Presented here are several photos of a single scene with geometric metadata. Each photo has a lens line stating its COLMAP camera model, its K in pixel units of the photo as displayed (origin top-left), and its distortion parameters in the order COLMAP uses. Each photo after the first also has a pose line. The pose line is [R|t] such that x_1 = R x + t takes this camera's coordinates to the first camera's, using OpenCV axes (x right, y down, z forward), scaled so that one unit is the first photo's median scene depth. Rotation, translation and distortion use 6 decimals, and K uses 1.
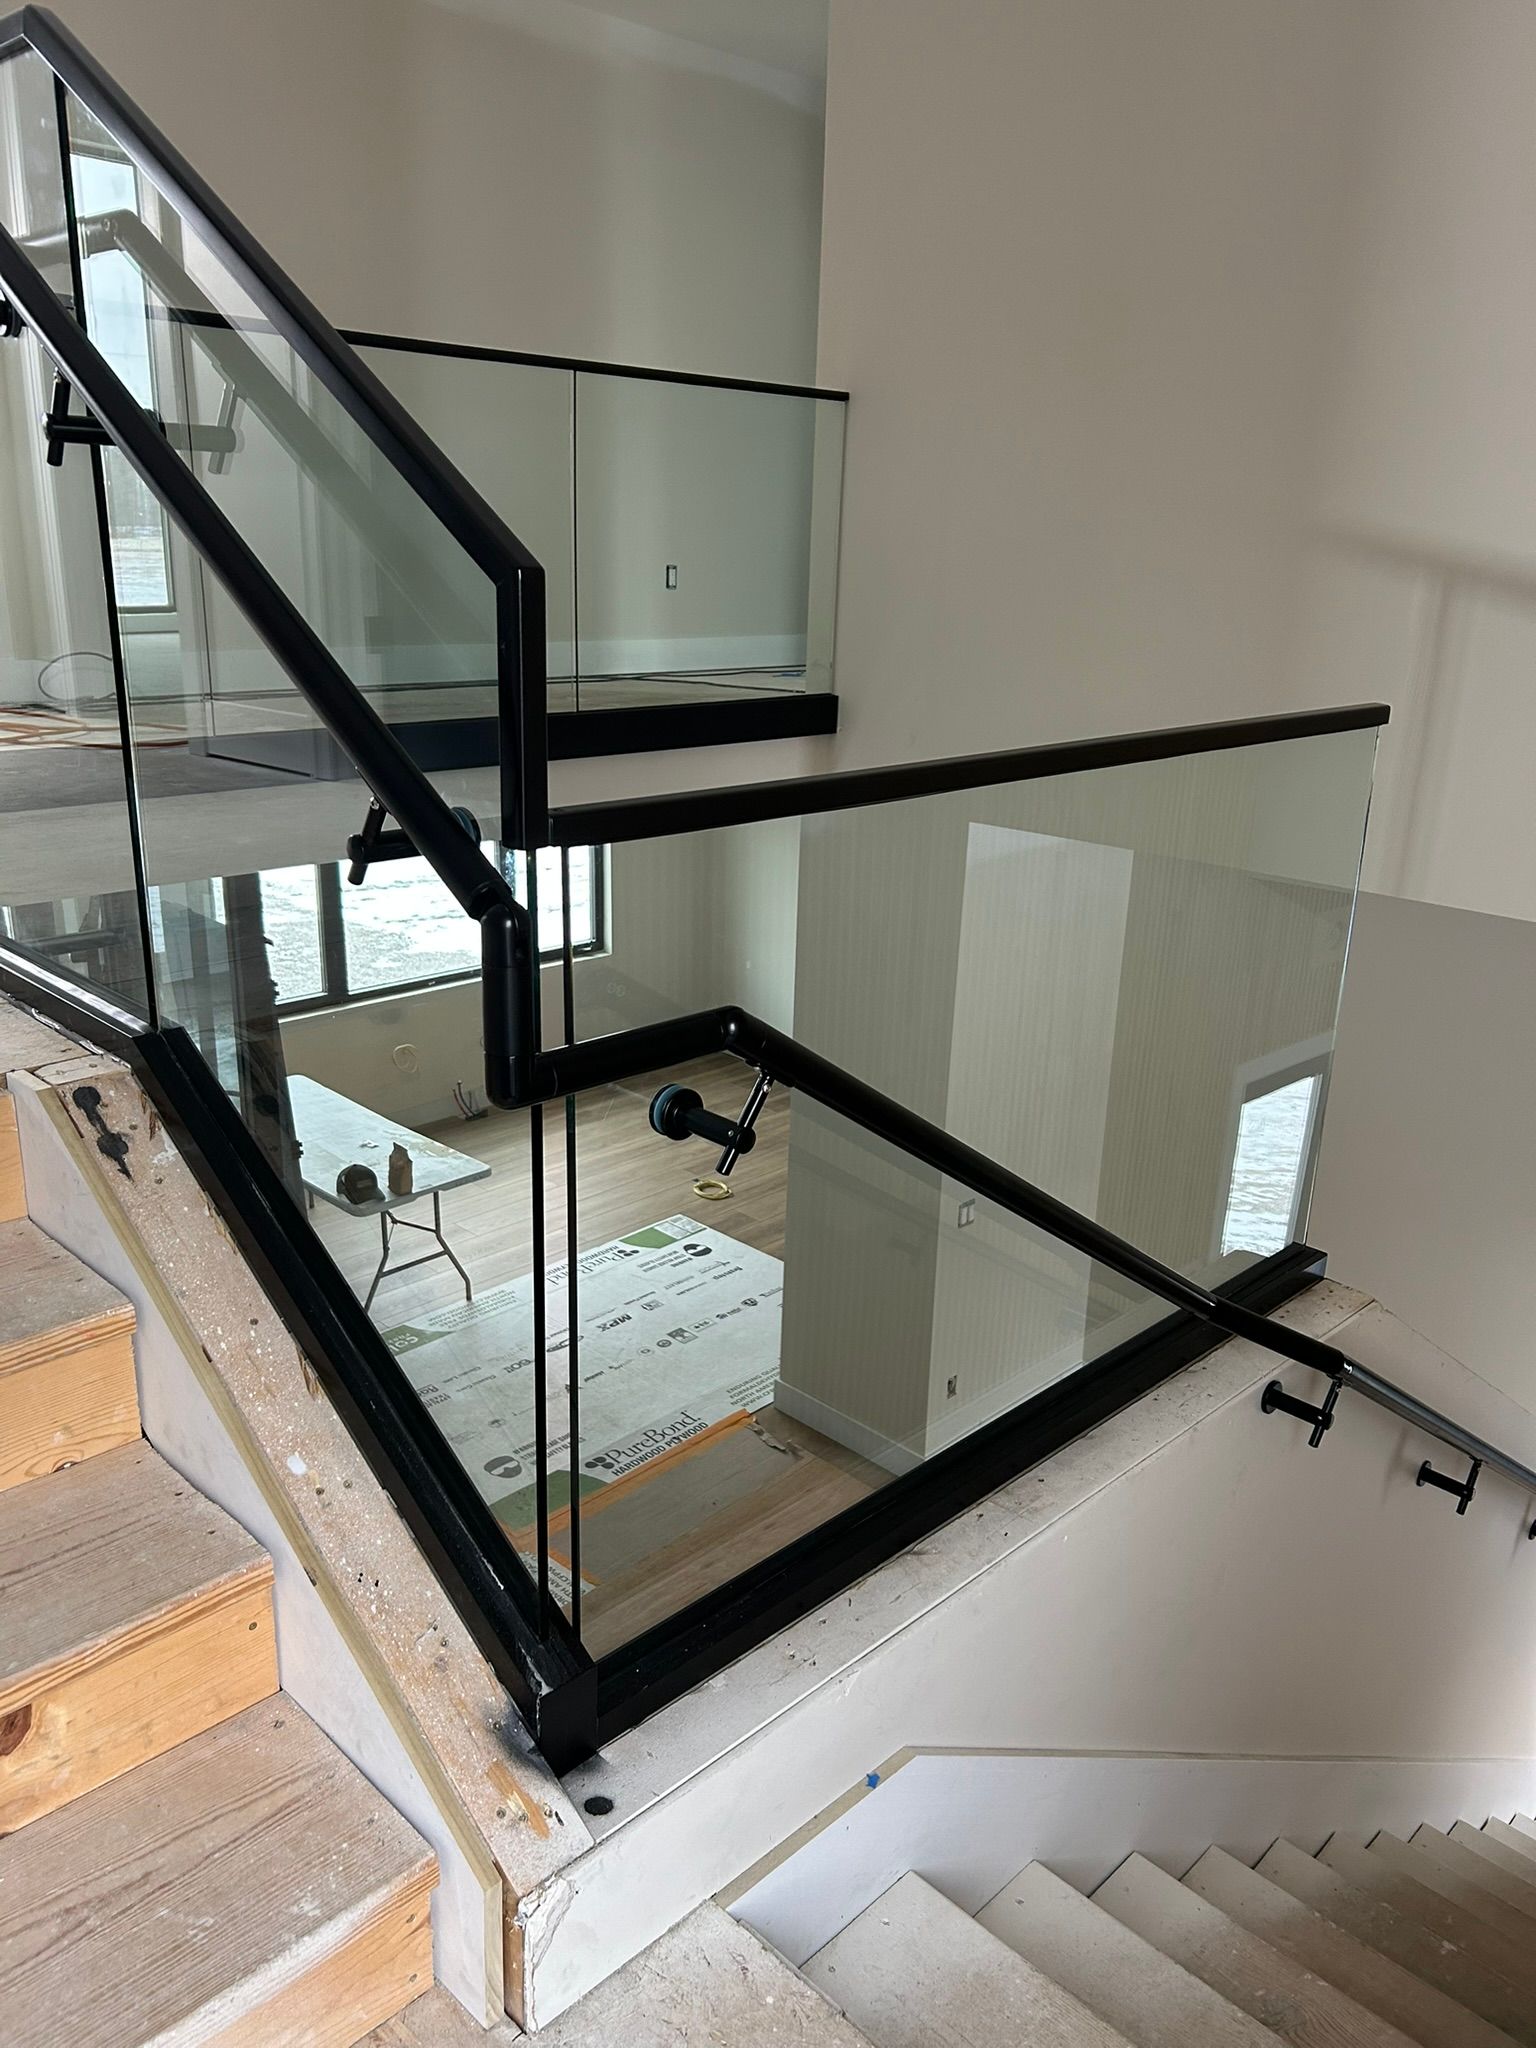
lens RADIAL K [[1548.7, 0, 763.2], [0, 1548.7, 1035.7], [0, 0, 1]] dist [0.071622, -0.066988]
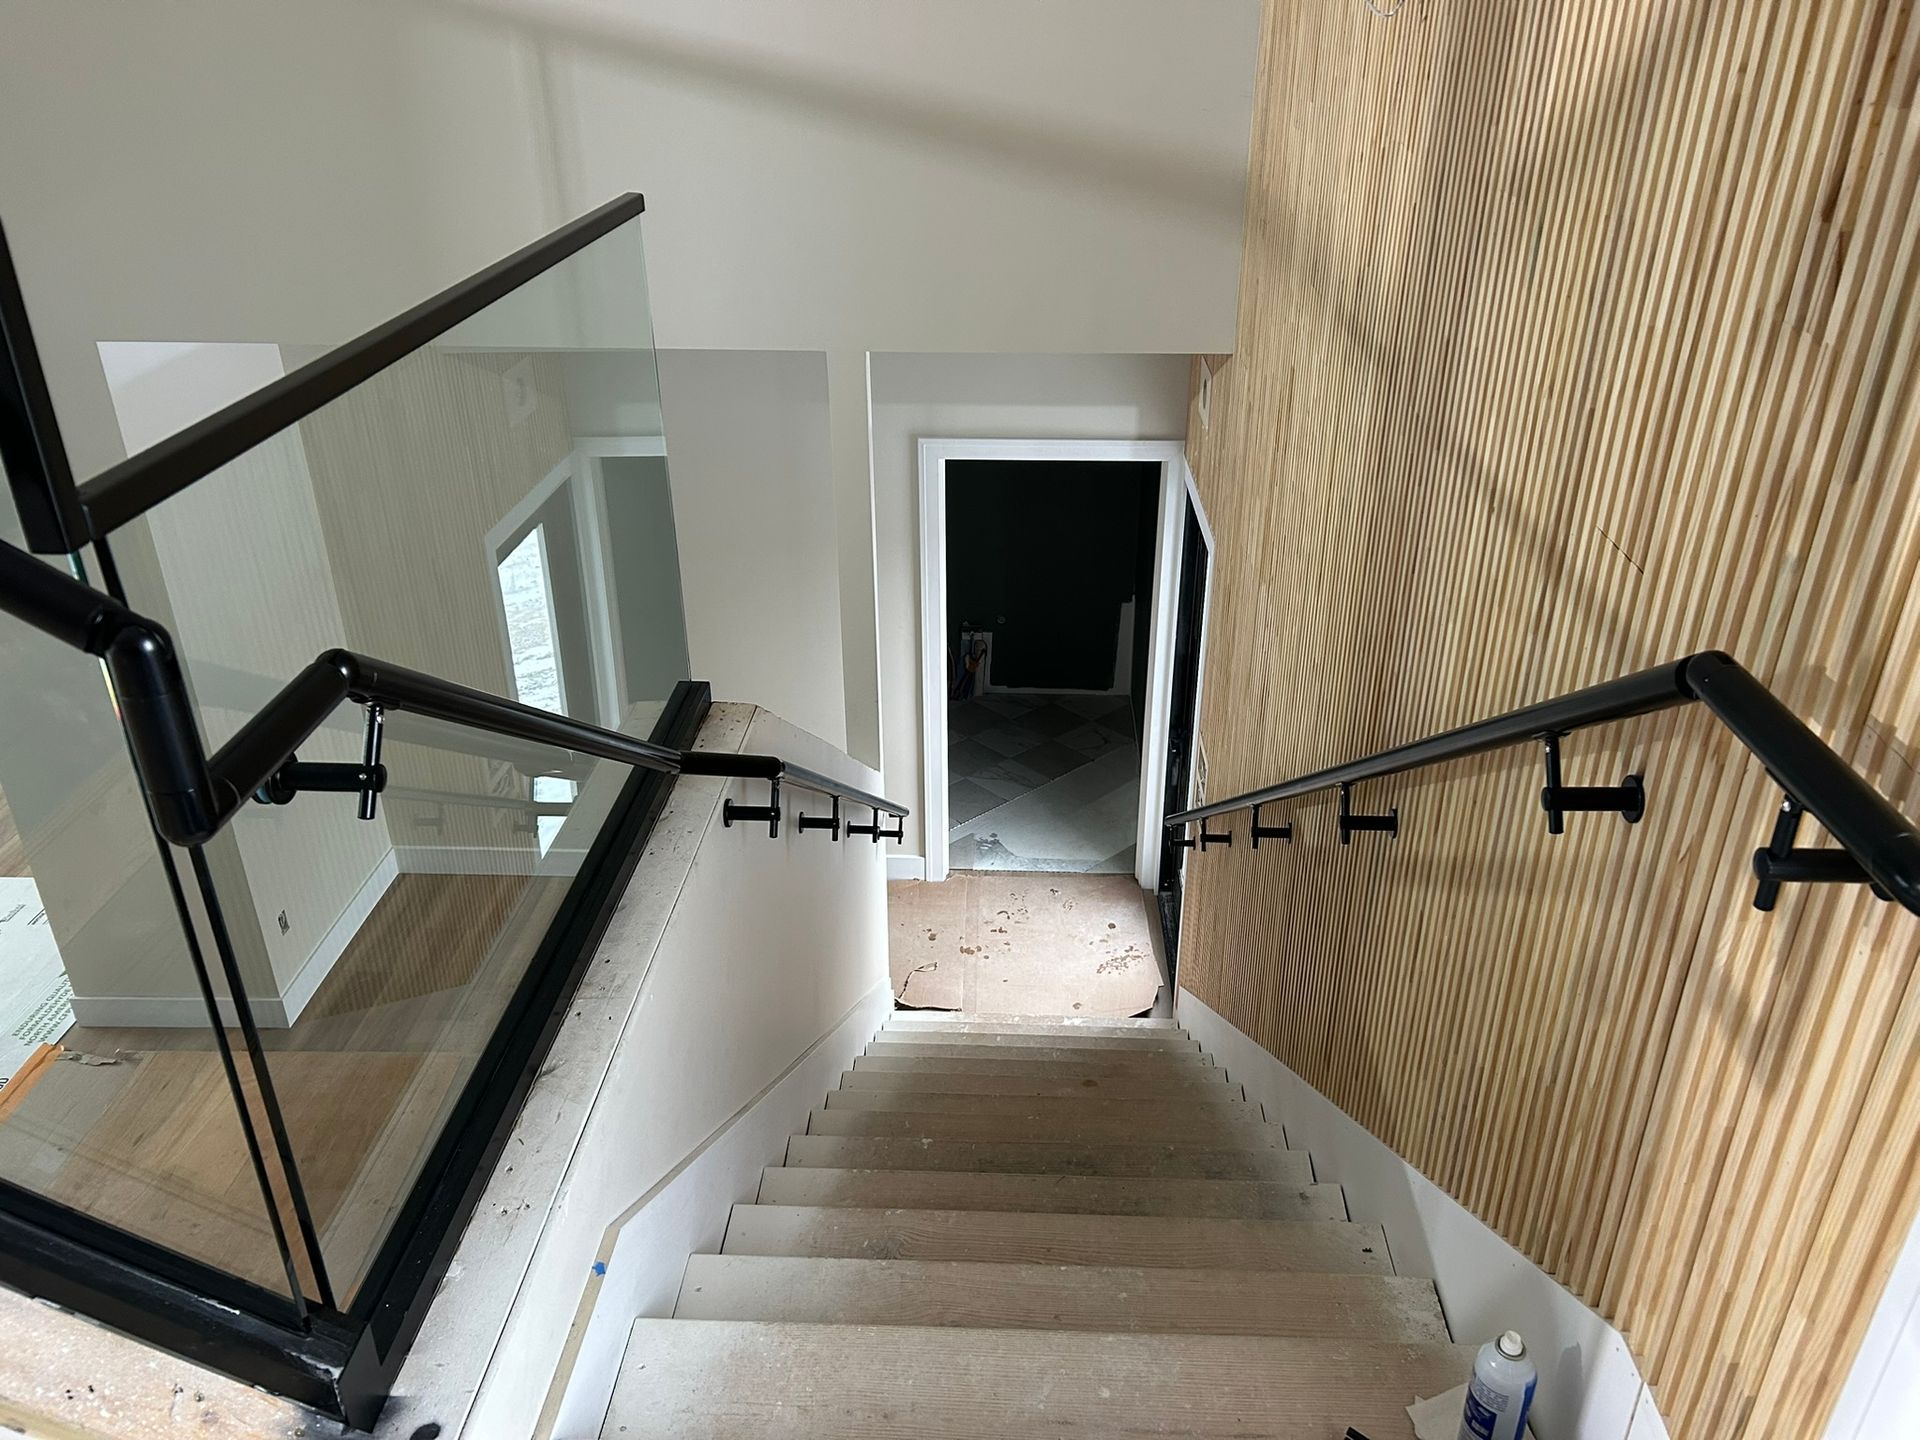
lens RADIAL K [[1451.9, 0, 968.9], [0, 1451.9, 721.9], [0, 0, 1]] dist [0.071622, -0.066988]
pose [[0.738976, -0.338082, 0.582765, -0.181053], [0.233991, 0.939926, 0.248570, -0.073970], [-0.631793, -0.047326, 0.773691, 0.040942]]
